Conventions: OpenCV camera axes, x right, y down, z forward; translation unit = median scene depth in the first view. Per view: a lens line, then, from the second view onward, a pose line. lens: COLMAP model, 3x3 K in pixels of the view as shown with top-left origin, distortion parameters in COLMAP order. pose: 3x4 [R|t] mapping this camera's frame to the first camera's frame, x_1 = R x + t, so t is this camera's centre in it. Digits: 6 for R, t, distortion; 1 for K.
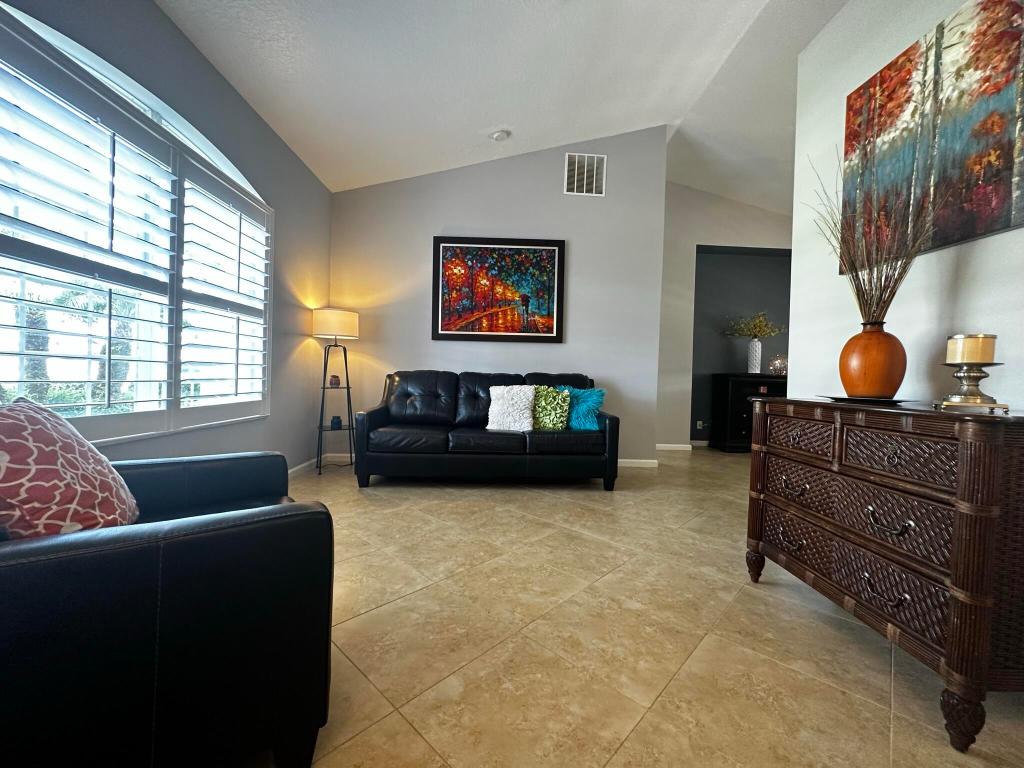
lens RADIAL K [[409.4, 0, 512.2], [0, 409.4, 382.4], [0, 0, 1]] dist [-0.002166, 0.000279]
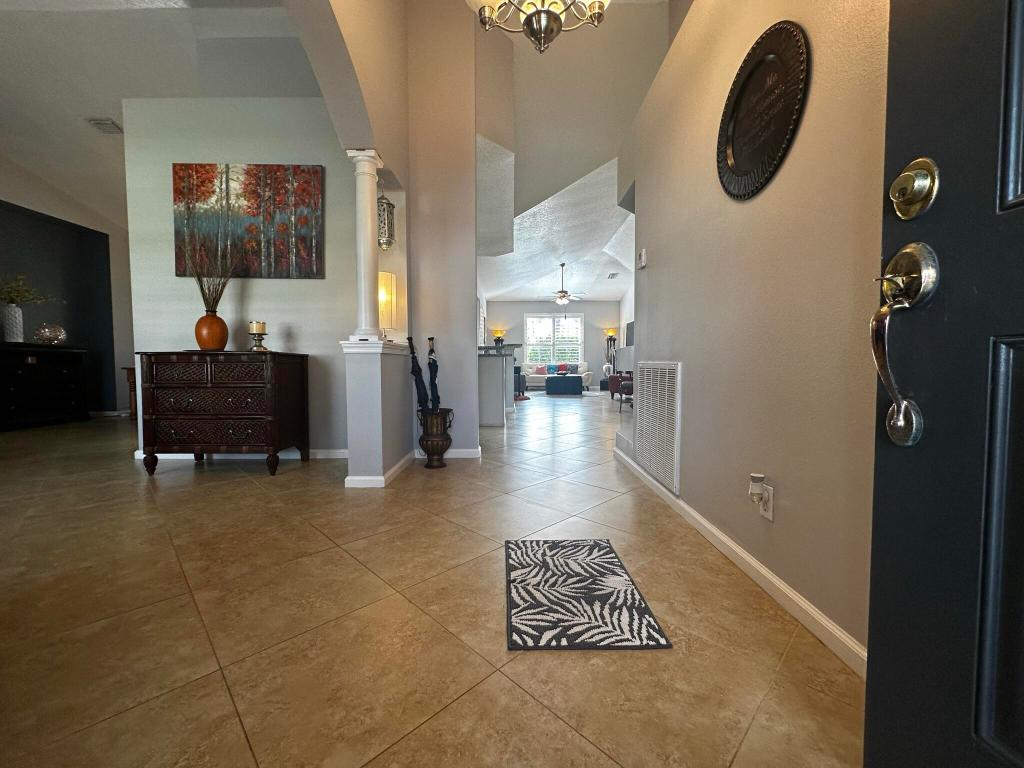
lens RADIAL K [[409.4, 0, 512.2], [0, 409.4, 382.4], [0, 0, 1]] dist [-0.002166, 0.000279]
pose [[0.032561, -0.072735, 0.996820, -0.798980], [0.018670, 0.997219, 0.072154, 0.059836], [-0.999295, 0.016261, 0.033829, -0.365956]]
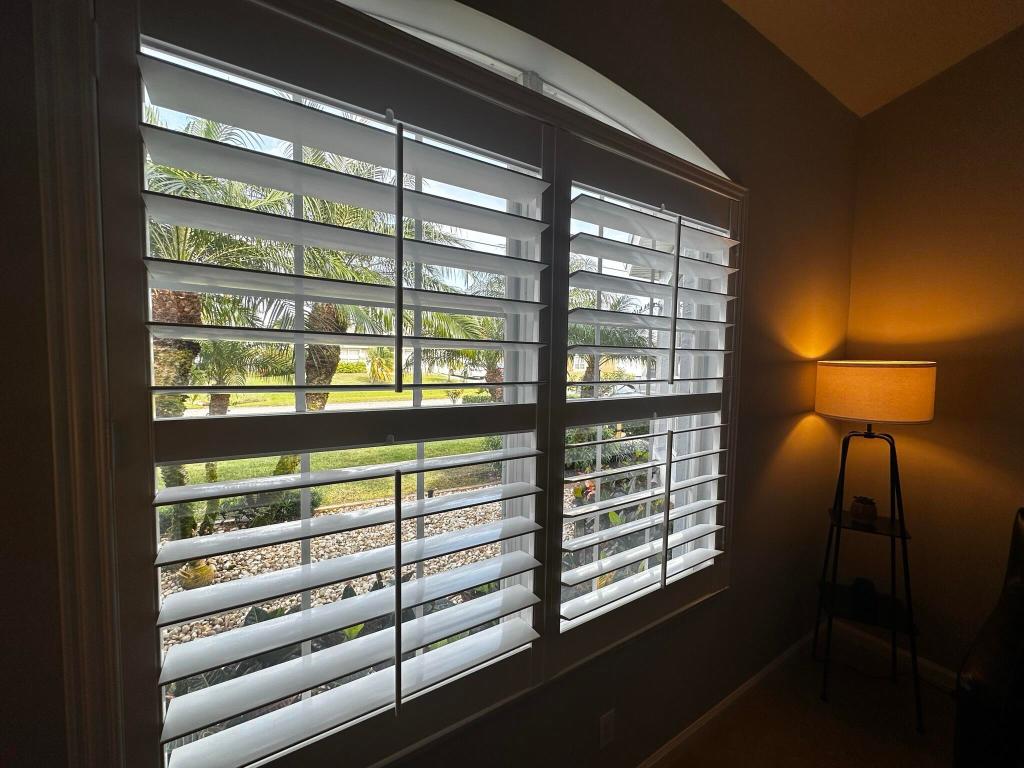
lens RADIAL K [[419.8, 0, 512.0], [0, 419.8, 384.0], [0, 0, 1]] dist [0.001092, 0.000178]
pose [[0.523361, 0.027742, -0.851659, -0.460010], [-0.011880, 0.999610, 0.025260, -0.305340], [0.852028, -0.003102, 0.523487, 0.770567]]
